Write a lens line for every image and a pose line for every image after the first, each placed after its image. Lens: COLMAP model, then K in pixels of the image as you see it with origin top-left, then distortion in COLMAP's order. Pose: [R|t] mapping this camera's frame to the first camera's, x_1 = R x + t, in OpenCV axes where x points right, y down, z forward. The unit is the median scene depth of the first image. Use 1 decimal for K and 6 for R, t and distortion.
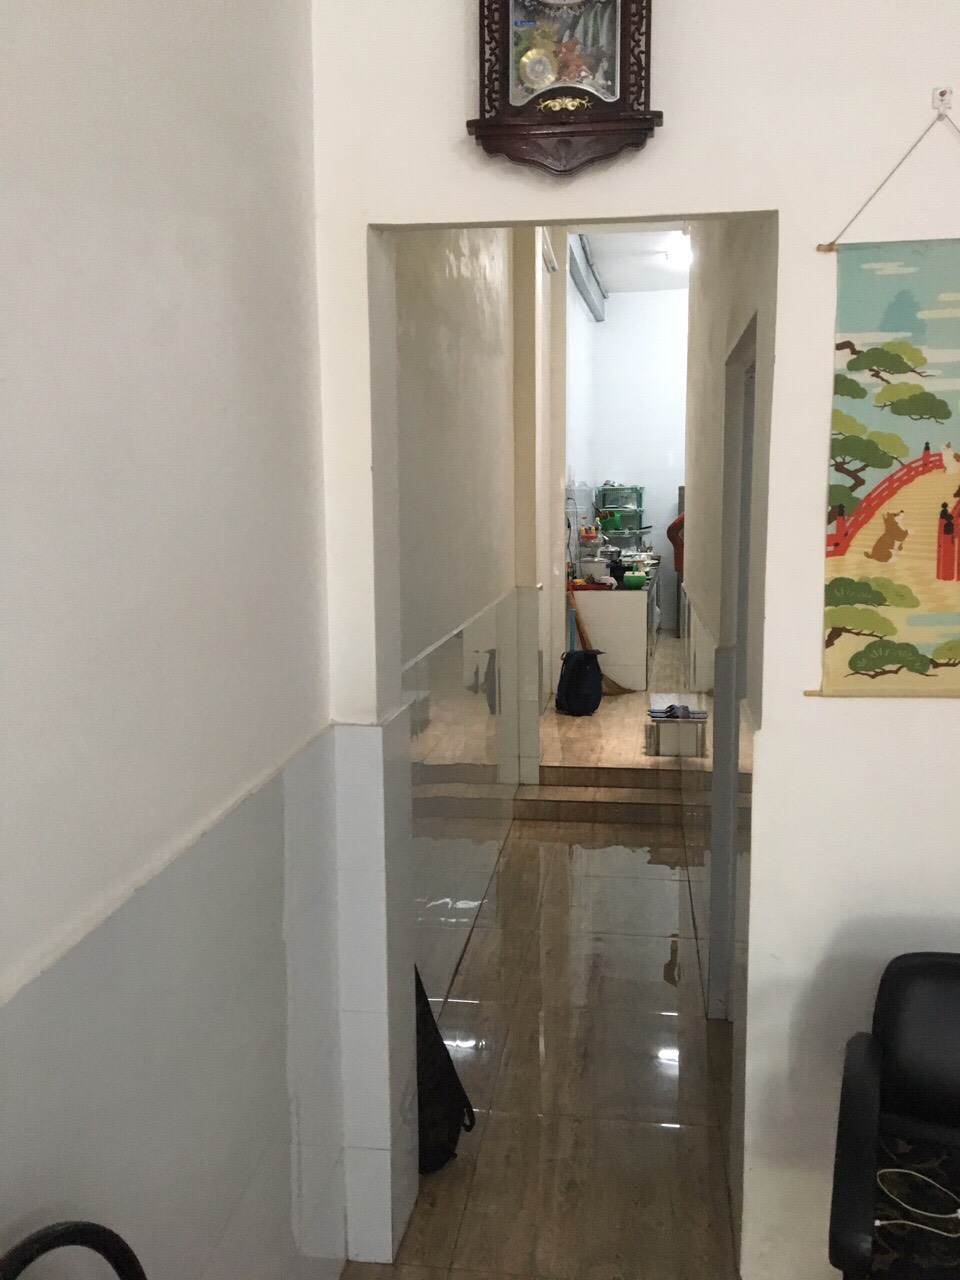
lens RADIAL K [[1137.5, 0, 480.5], [0, 1137.5, 640.1], [0, 0, 1]] dist [0.055685, 0.001531]
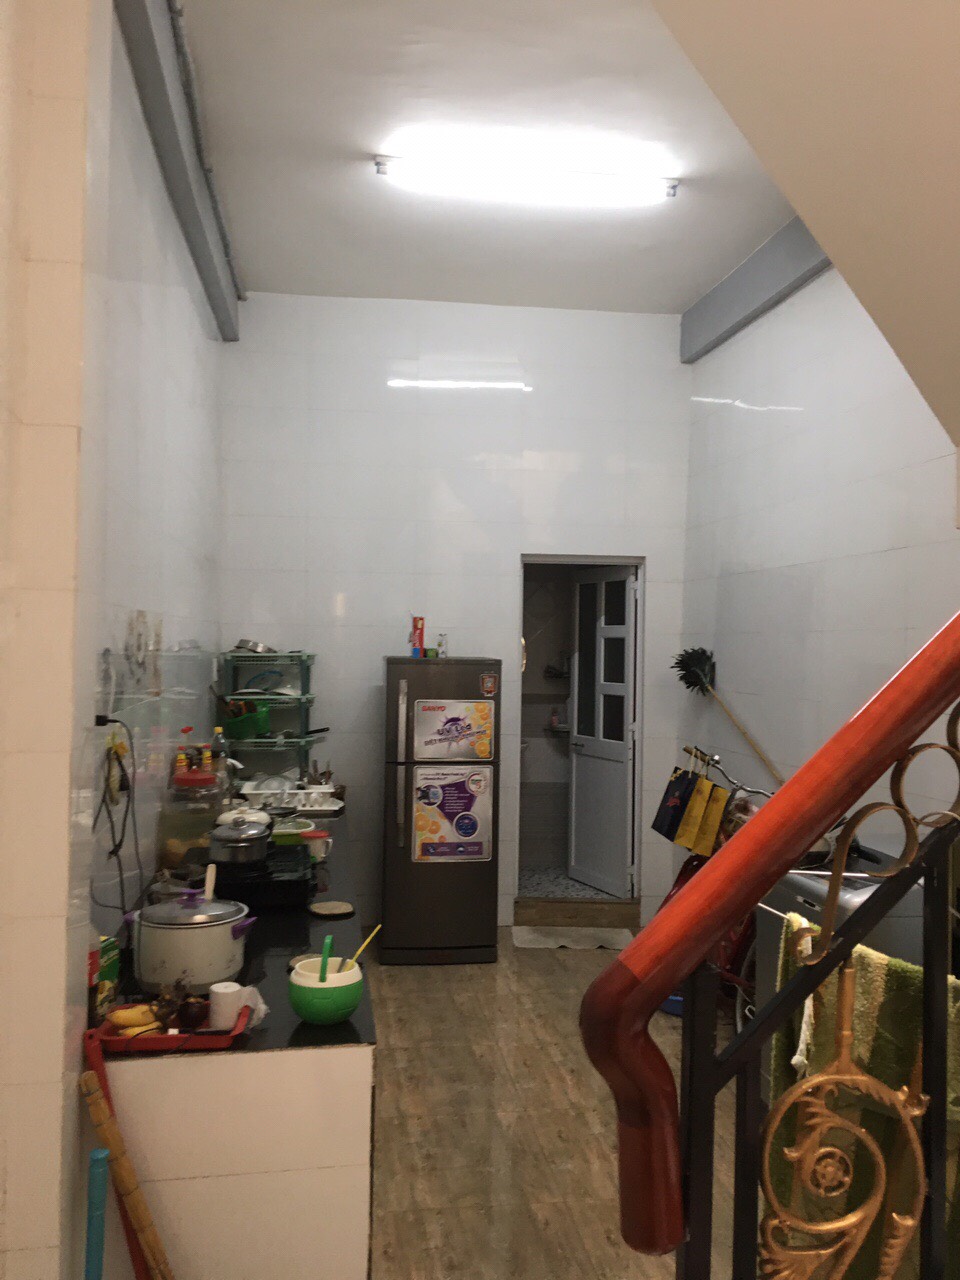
lens RADIAL K [[1137.5, 0, 479.6], [0, 1137.5, 638.4], [0, 0, 1]] dist [0.055685, 0.001531]
pose [[0.951105, 0.023830, 0.307946, 0.056109], [0.013906, 0.992704, -0.119770, -0.079196], [-0.308554, 0.118196, 0.943835, 0.494266]]
